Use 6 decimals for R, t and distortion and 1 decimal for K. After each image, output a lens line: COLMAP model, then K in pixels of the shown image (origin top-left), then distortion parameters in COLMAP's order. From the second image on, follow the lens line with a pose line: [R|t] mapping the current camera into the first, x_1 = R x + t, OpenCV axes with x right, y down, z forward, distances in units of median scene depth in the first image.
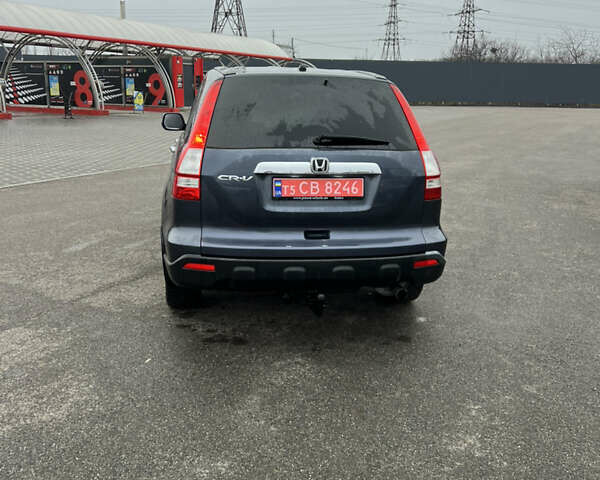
lens RADIAL K [[596.1, 0, 294.4], [0, 596.1, 237.6], [0, 0, 1]] dist [0.031466, 0.000000]
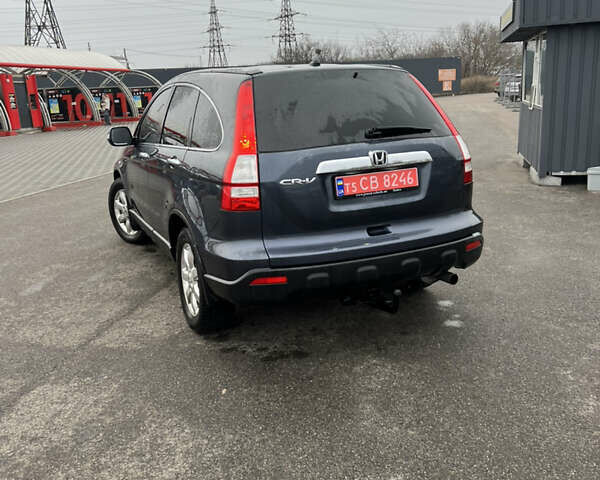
lens RADIAL K [[596.1, 0, 291.4], [0, 596.1, 245.2], [0, 0, 1]] dist [0.031466, 0.000000]
pose [[0.960593, -0.135679, 0.242595, -0.324724], [0.135667, 0.990611, 0.016834, -0.015999], [-0.242602, 0.016742, 0.969981, 0.087009]]
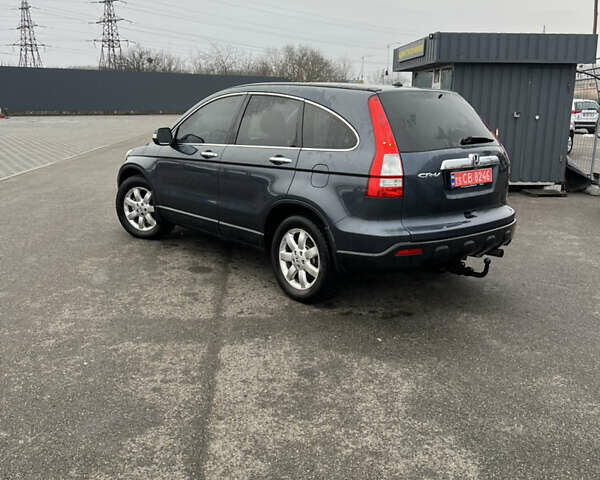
lens RADIAL K [[596.1, 0, 296.7], [0, 596.1, 243.9], [0, 0, 1]] dist [0.031466, 0.000000]
pose [[0.842635, -0.140388, 0.519863, -0.916079], [0.142417, 0.989142, 0.036276, -0.040154], [-0.519311, 0.043470, 0.853479, 0.092322]]
